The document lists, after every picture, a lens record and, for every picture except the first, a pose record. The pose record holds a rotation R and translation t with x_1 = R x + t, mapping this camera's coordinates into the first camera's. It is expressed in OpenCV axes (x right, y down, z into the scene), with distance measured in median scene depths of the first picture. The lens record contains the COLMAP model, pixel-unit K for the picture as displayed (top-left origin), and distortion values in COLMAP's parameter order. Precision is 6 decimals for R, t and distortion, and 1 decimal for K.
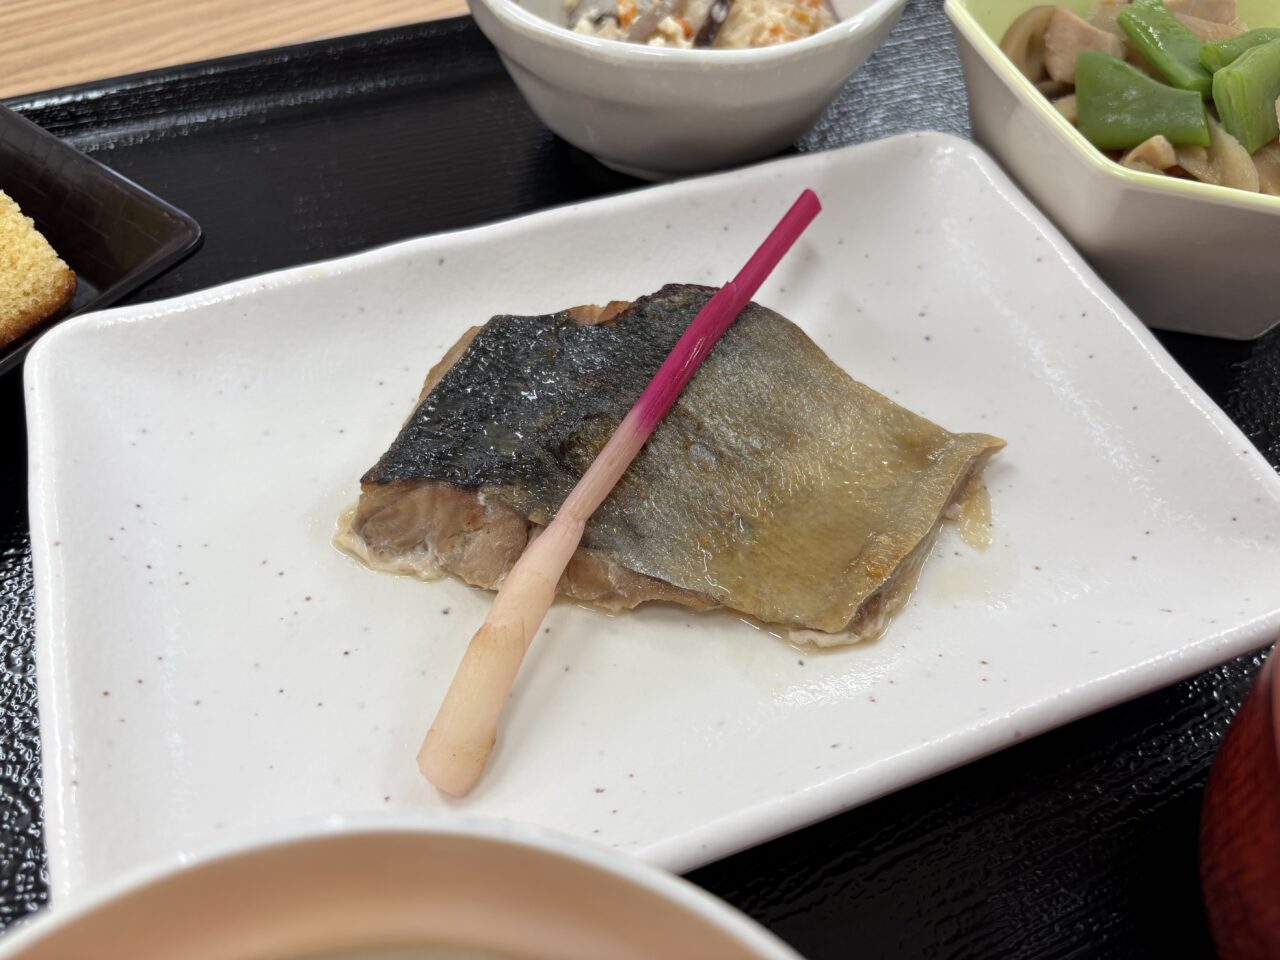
lens RADIAL K [[1053.4, 0, 636.9], [0, 1053.4, 450.1], [0, 0, 1]] dist [0.010114, -0.038314]
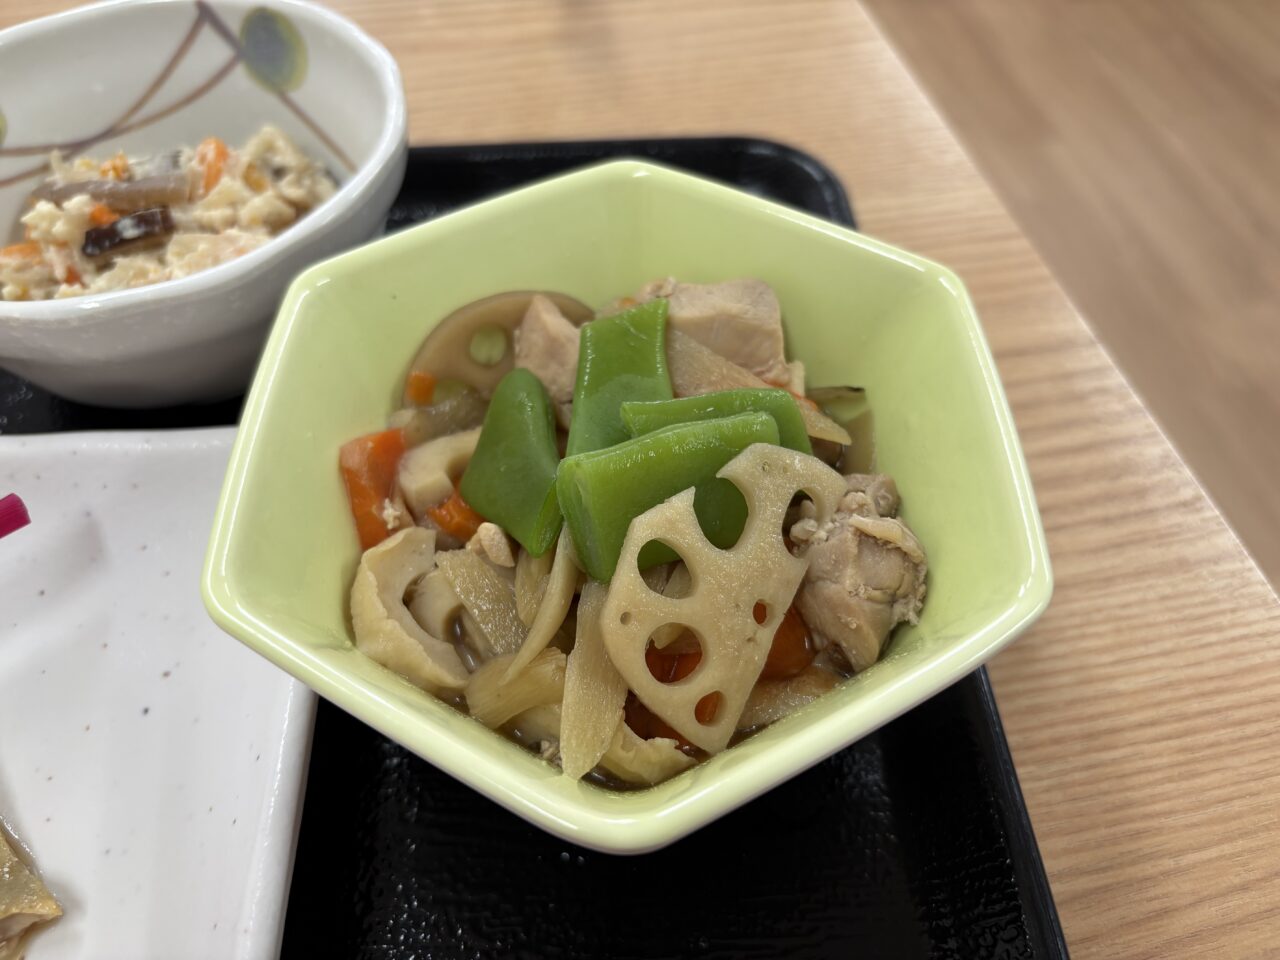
lens RADIAL K [[1053.4, 0, 640.8], [0, 1053.4, 484.4], [0, 0, 1]] dist [0.010114, -0.038314]
pose [[0.954934, 0.224111, -0.194616, 0.646138], [-0.226334, 0.973987, 0.011036, -0.316462], [0.192027, 0.033509, 0.980817, 0.282873]]
